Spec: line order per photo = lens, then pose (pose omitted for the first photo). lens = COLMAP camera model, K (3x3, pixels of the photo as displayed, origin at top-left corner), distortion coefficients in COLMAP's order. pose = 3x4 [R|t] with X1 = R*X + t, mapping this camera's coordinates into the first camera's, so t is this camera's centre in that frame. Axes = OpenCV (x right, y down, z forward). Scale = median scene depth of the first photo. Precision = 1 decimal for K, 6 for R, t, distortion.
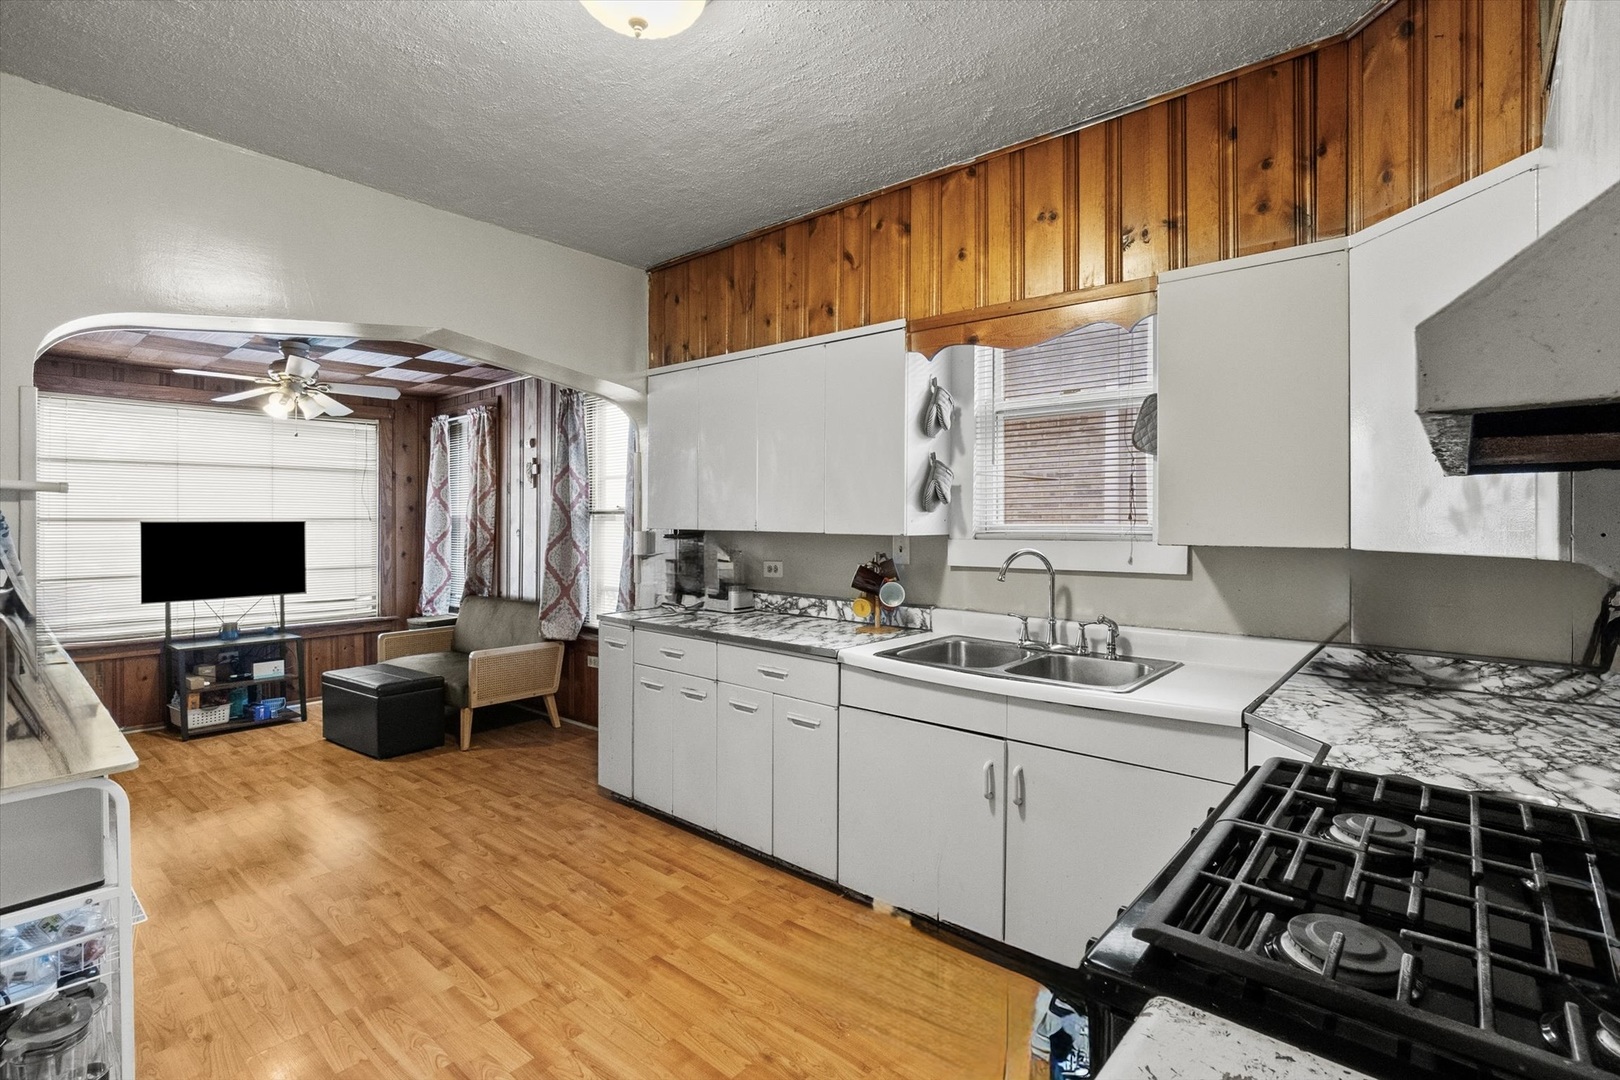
lens RADIAL K [[751.8, 0, 816.5], [0, 751.8, 527.5], [0, 0, 1]] dist [-0.000400, -0.000078]
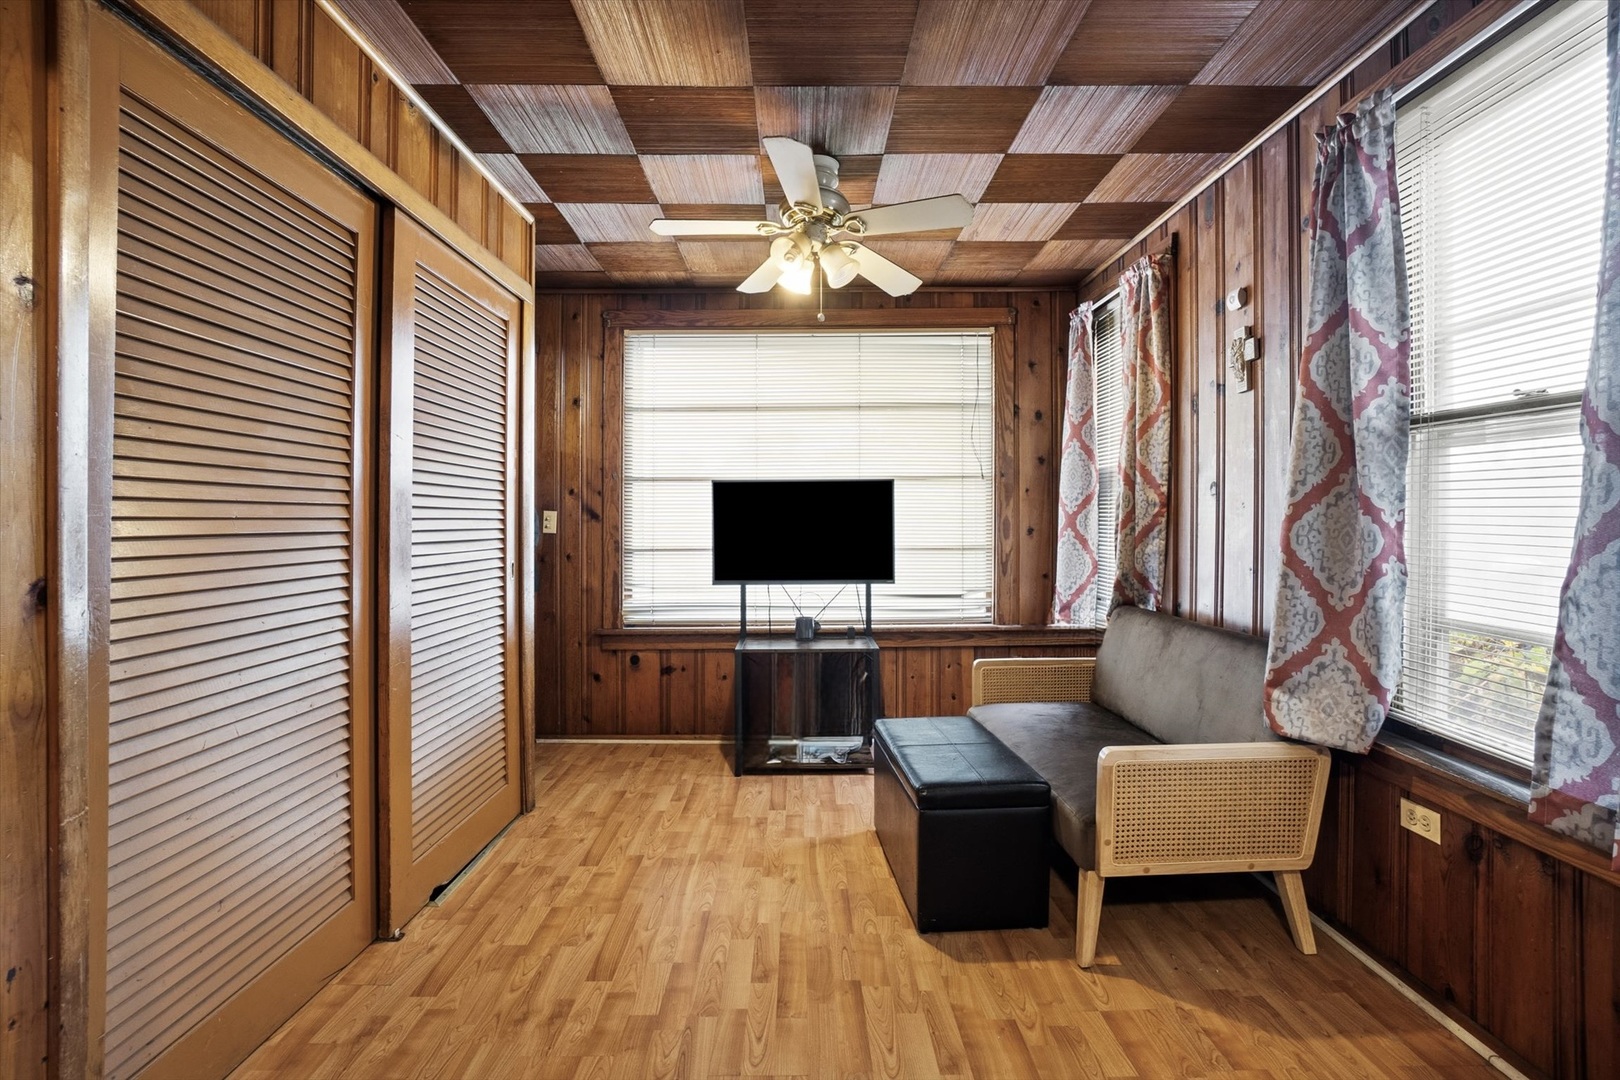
lens RADIAL K [[762.1, 0, 811.4], [0, 762.1, 516.3], [0, 0, 1]] dist [-0.034102, 0.000094]
pose [[0.648487, 0.001190, -0.761225, -0.198313], [-0.001161, 0.999999, 0.000575, 0.026181], [0.761225, 0.000511, 0.648488, 0.495487]]
